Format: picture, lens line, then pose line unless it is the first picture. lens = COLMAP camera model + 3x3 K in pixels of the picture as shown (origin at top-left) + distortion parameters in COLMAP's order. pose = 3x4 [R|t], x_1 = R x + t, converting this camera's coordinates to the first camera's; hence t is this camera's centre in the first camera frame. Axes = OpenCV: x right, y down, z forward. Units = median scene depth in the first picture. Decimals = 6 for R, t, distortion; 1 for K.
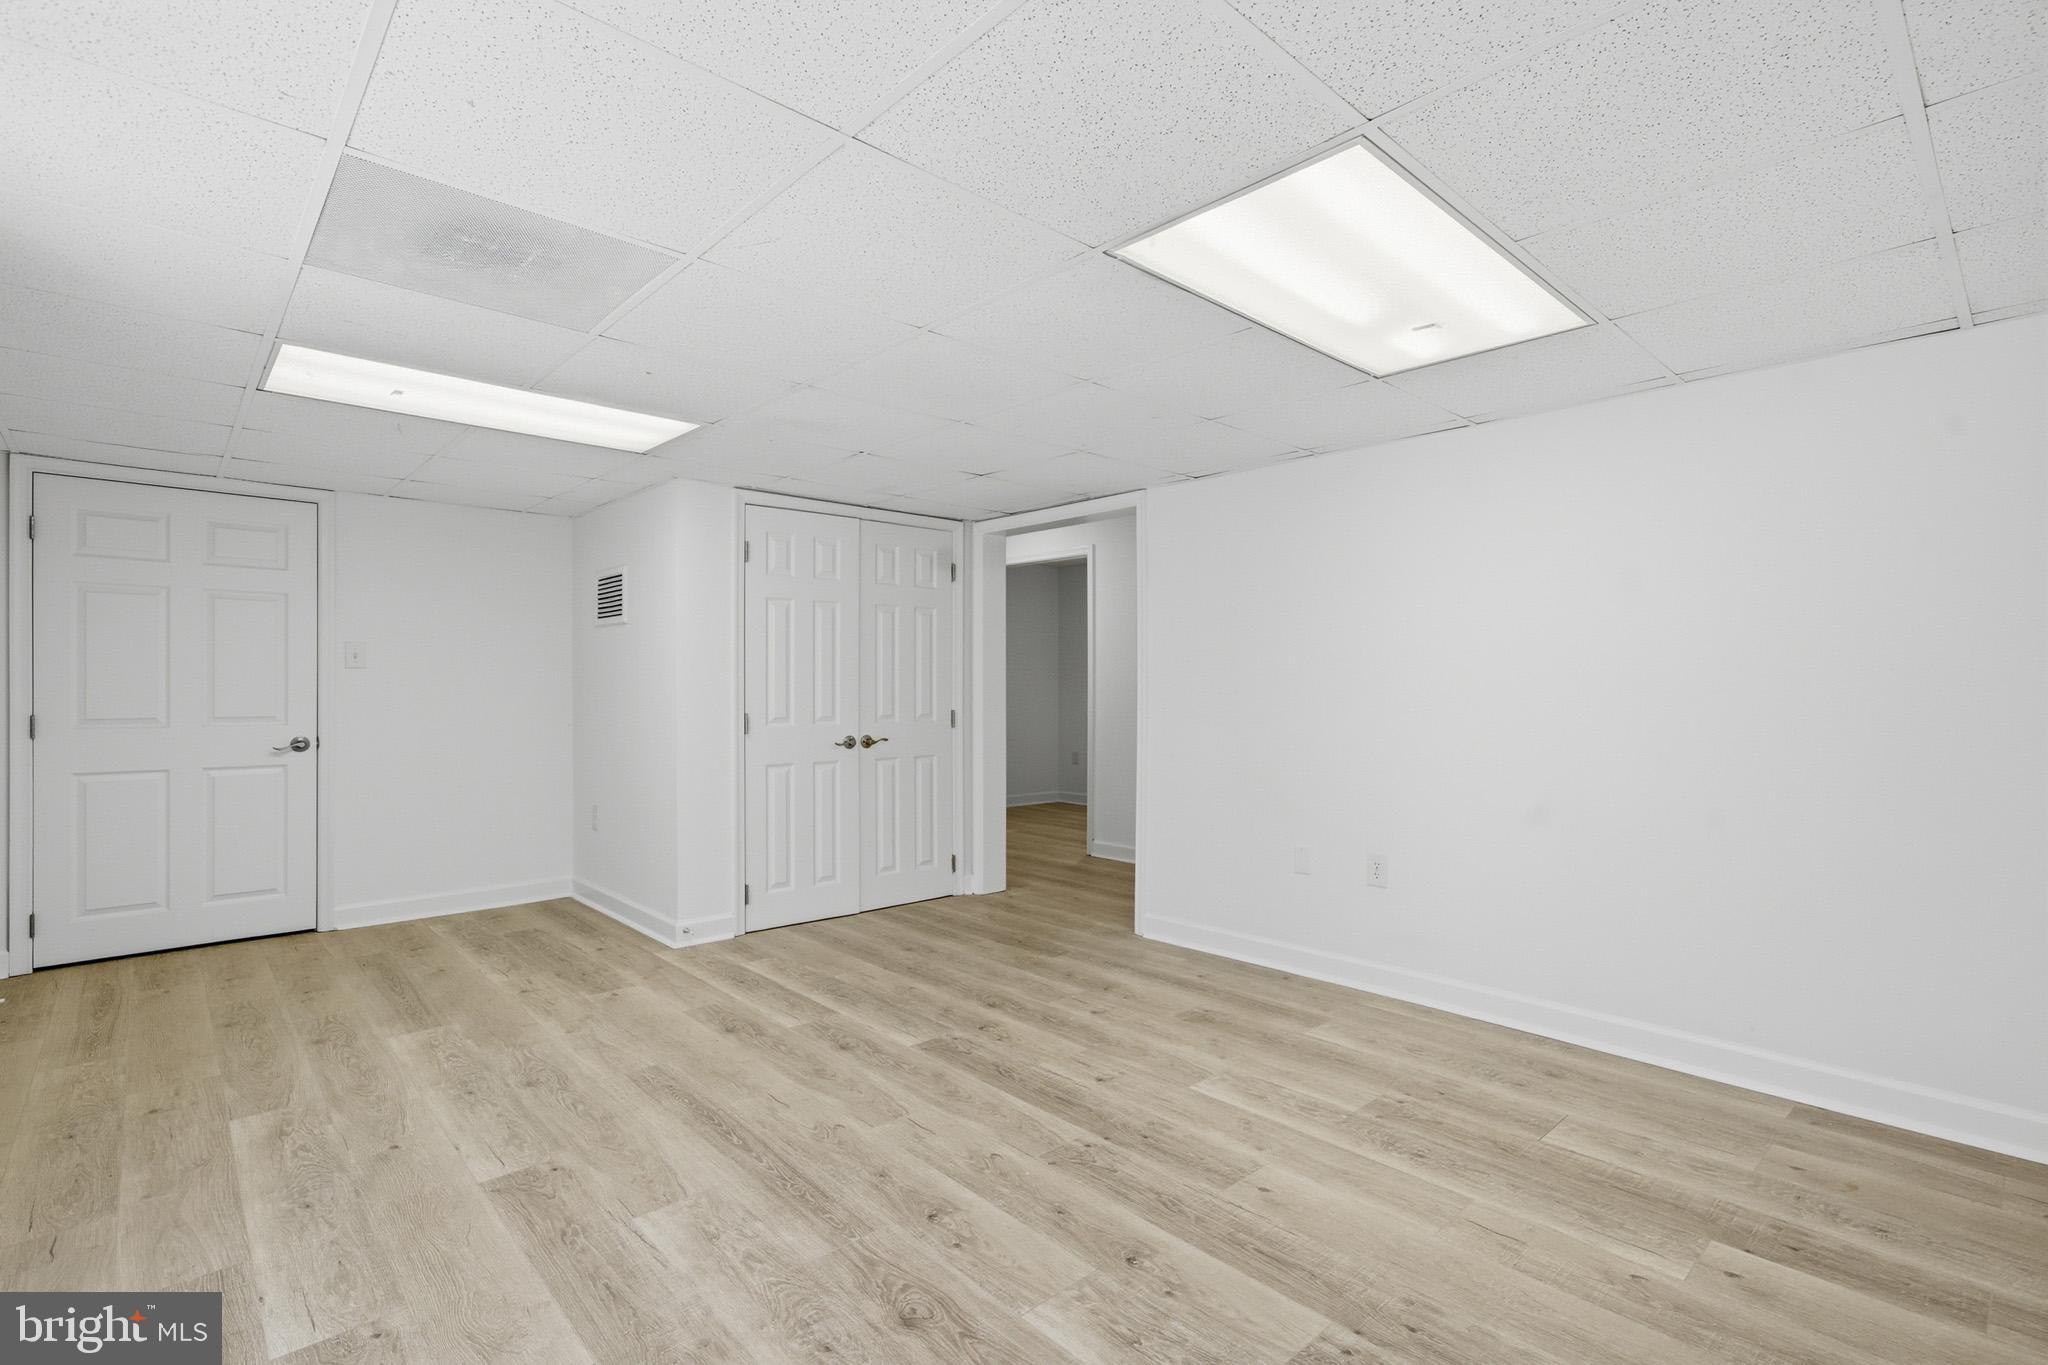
lens RADIAL K [[954.2, 0, 1029.4], [0, 954.2, 682.3], [0, 0, 1]] dist [-0.011345, 0.007276]
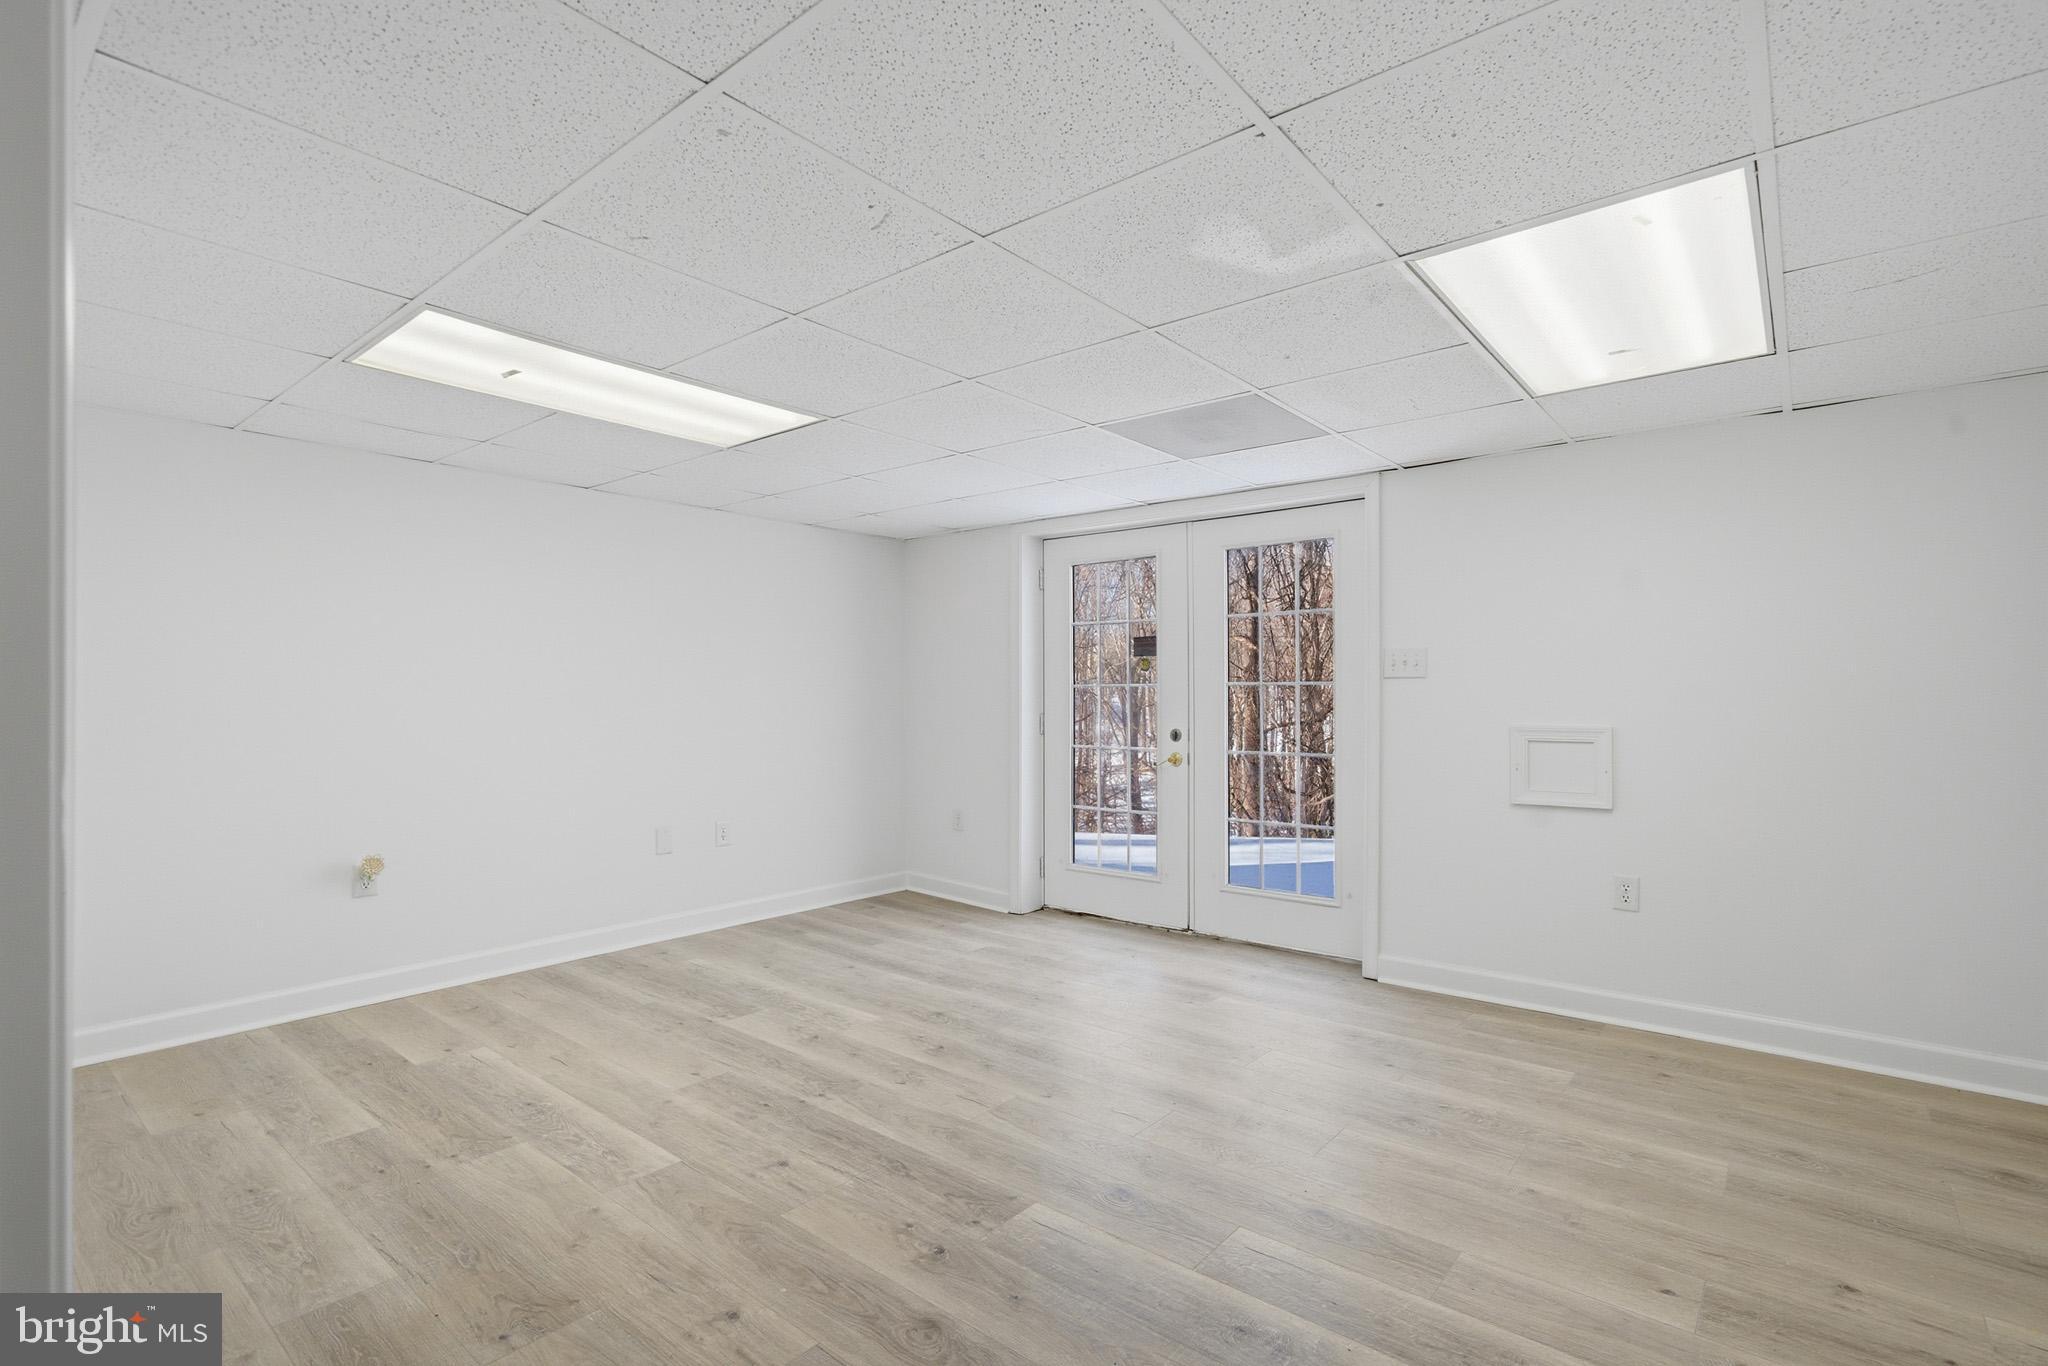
lens RADIAL K [[954.2, 0, 1045.8], [0, 954.2, 692.6], [0, 0, 1]] dist [-0.011345, 0.007276]
pose [[-0.988512, -0.000413, -0.151140, -0.027976], [0.000880, 0.999964, -0.008487, 0.008161], [0.151138, -0.008523, -0.988476, 1.848907]]
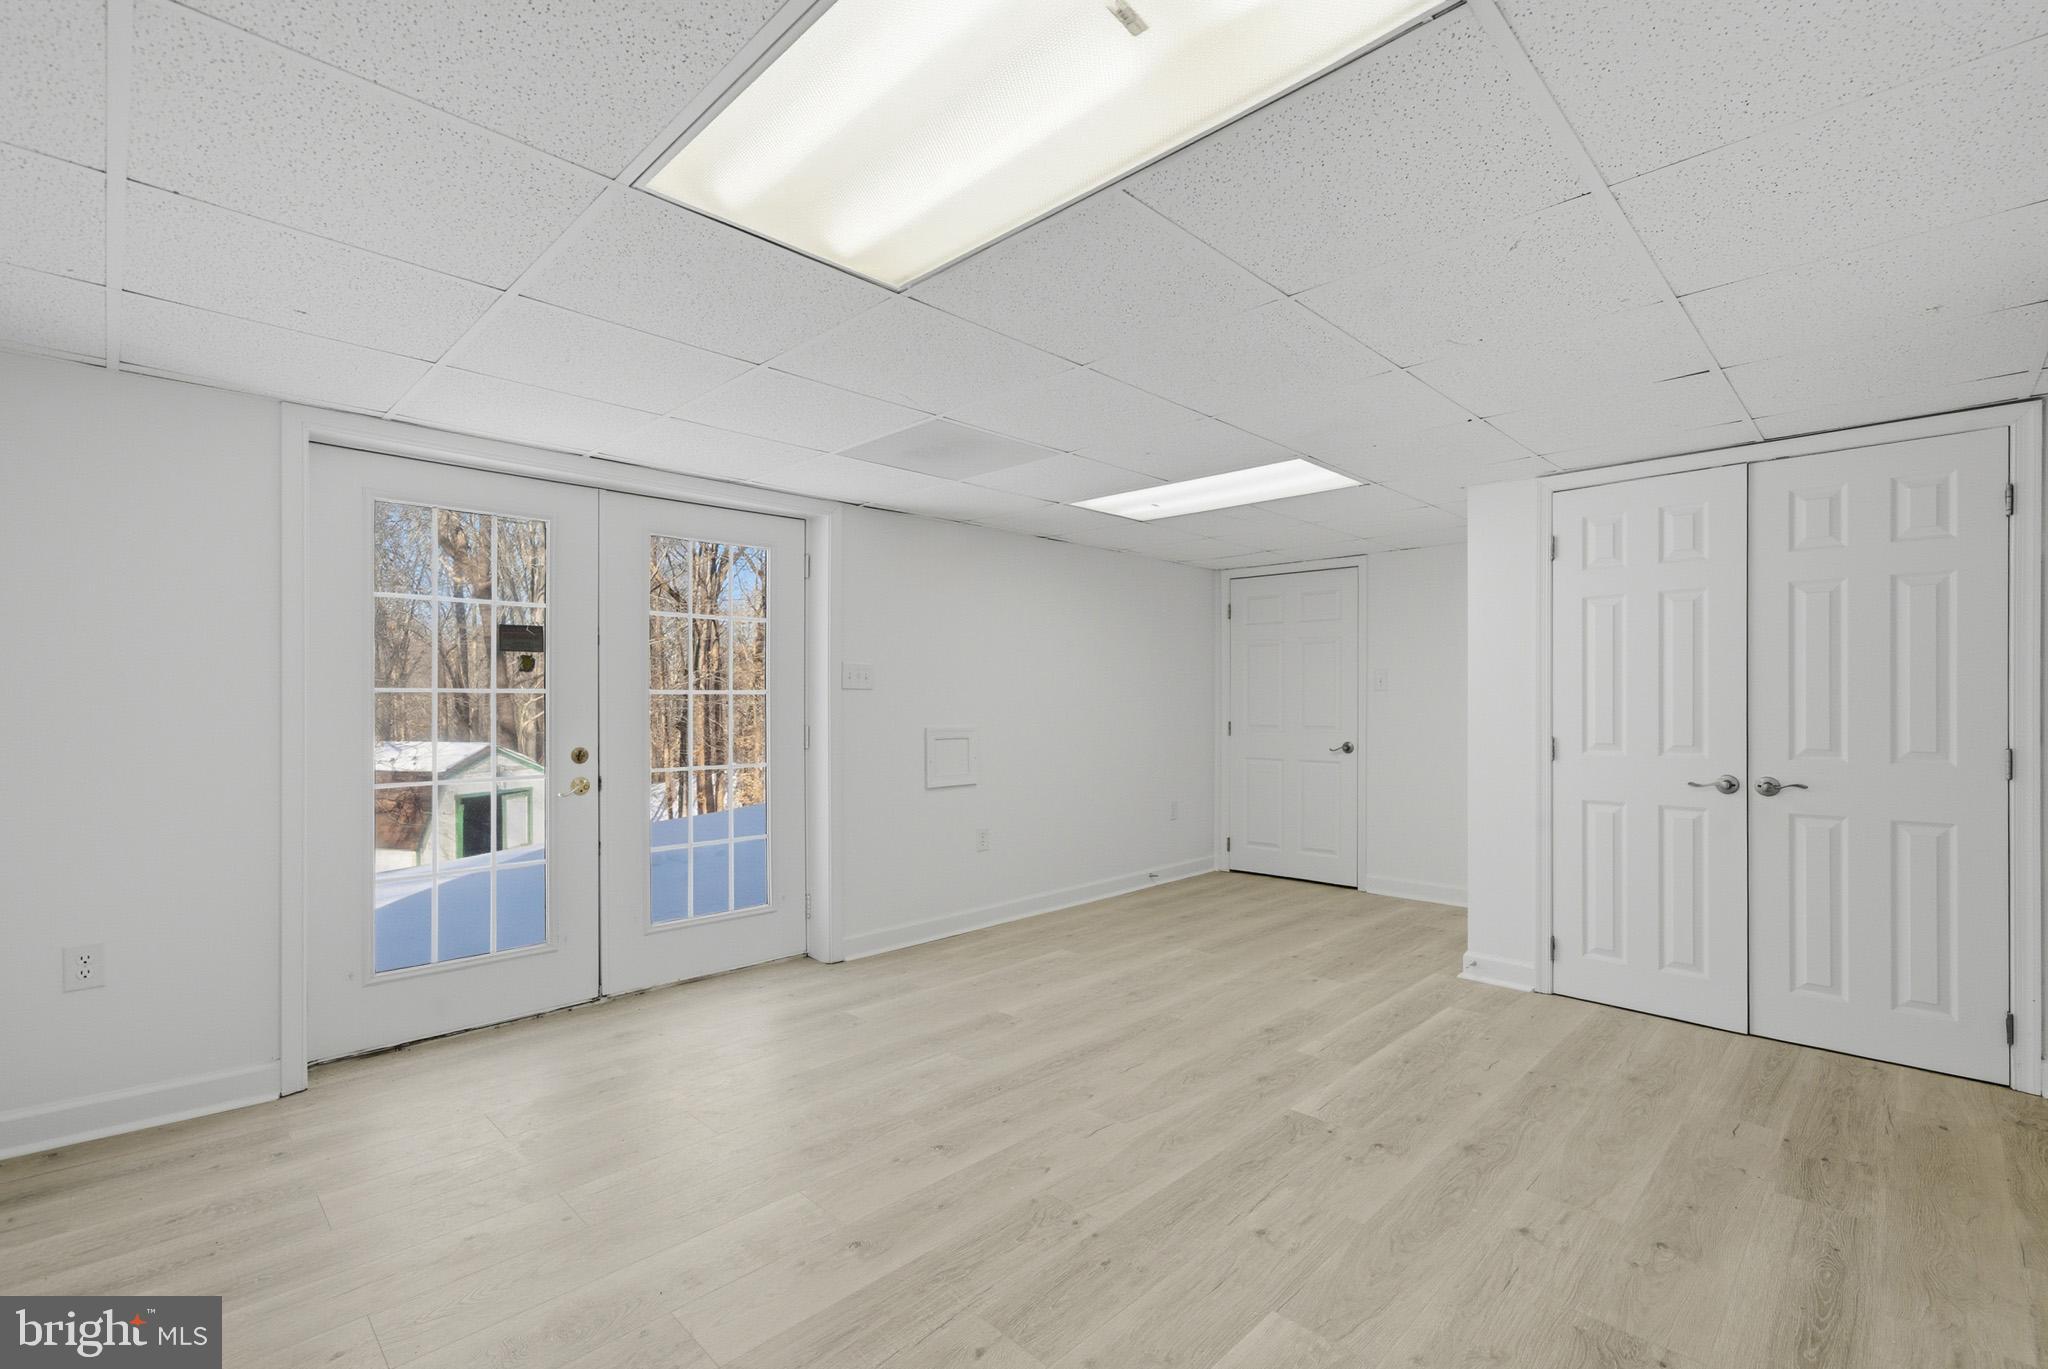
lens RADIAL K [[897.5, 0, 1032.8], [0, 897.5, 701.4], [0, 0, 1]] dist [-0.001935, 0.002054]
pose [[0.051601, -0.003667, -0.998661, 0.759351], [0.005446, 0.999979, -0.003390, 0.002464], [0.998653, -0.005263, 0.051620, 0.778461]]
